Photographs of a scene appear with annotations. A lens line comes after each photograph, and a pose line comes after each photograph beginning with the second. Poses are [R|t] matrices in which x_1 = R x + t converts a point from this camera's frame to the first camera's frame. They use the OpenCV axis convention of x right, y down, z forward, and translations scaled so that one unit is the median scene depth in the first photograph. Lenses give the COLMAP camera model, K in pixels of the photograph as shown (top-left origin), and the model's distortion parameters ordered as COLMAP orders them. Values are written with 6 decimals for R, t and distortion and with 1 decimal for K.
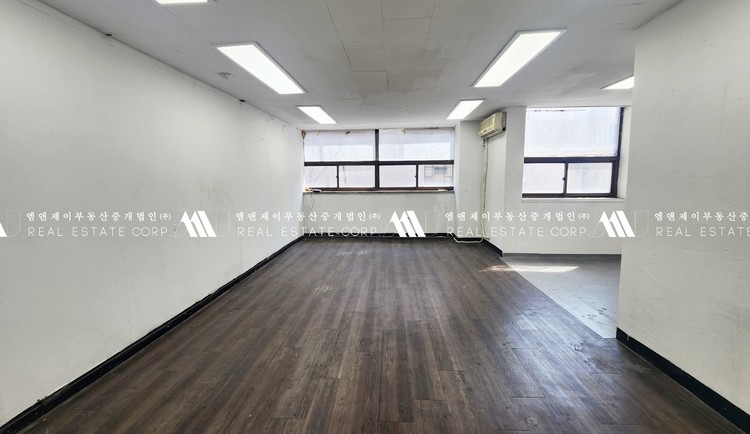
lens RADIAL K [[306.0, 0, 379.7], [0, 306.0, 214.9], [0, 0, 1]] dist [0.007731, -0.003743]
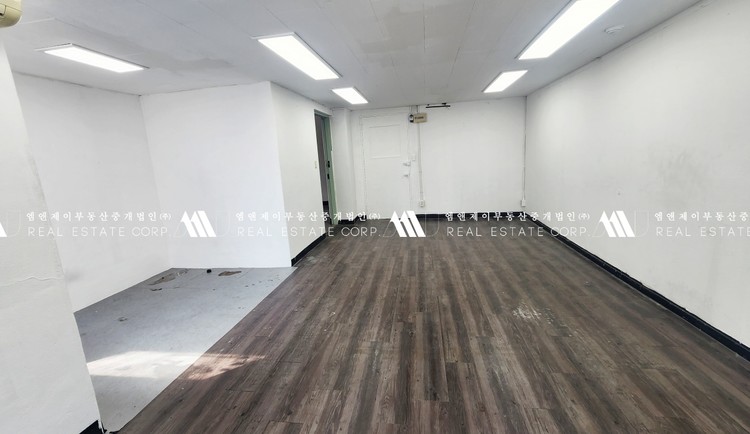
lens RADIAL K [[306.0, 0, 370.3], [0, 306.0, 215.1], [0, 0, 1]] dist [0.007731, -0.003743]
pose [[-0.990078, 0.048664, 0.131821, 0.055036], [0.087123, 0.948628, 0.304163, -0.172204], [-0.110247, 0.312630, -0.943455, 1.249648]]
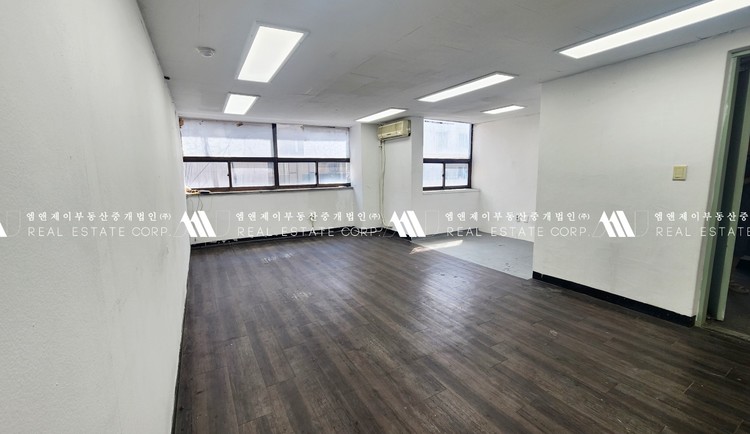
lens RADIAL K [[306.0, 0, 382.2], [0, 306.0, 215.2], [0, 0, 1]] dist [0.007731, -0.003743]
pose [[0.831890, -0.081515, 0.548921, -0.361795], [0.072244, 0.996643, 0.038517, -0.018233], [-0.550218, 0.007614, 0.834986, 0.056745]]
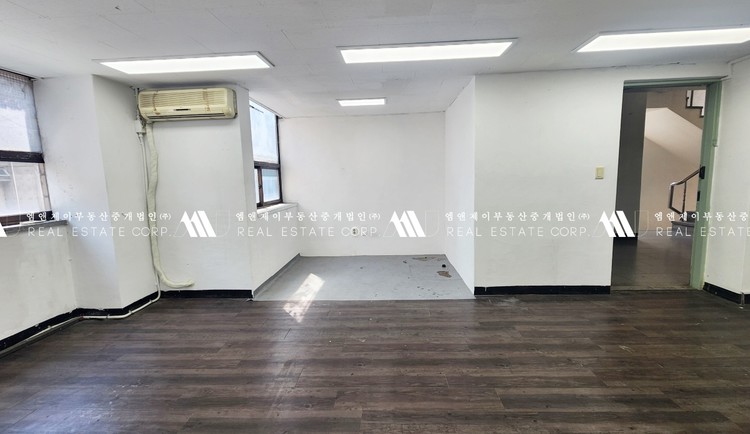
lens RADIAL K [[306.0, 0, 376.1], [0, 306.0, 212.8], [0, 0, 1]] dist [0.007731, -0.003743]
pose [[-0.001127, -0.109303, 0.994008, -0.291047], [0.148364, 0.982989, 0.108260, -0.092435], [-0.988932, 0.147597, 0.015109, 0.699230]]
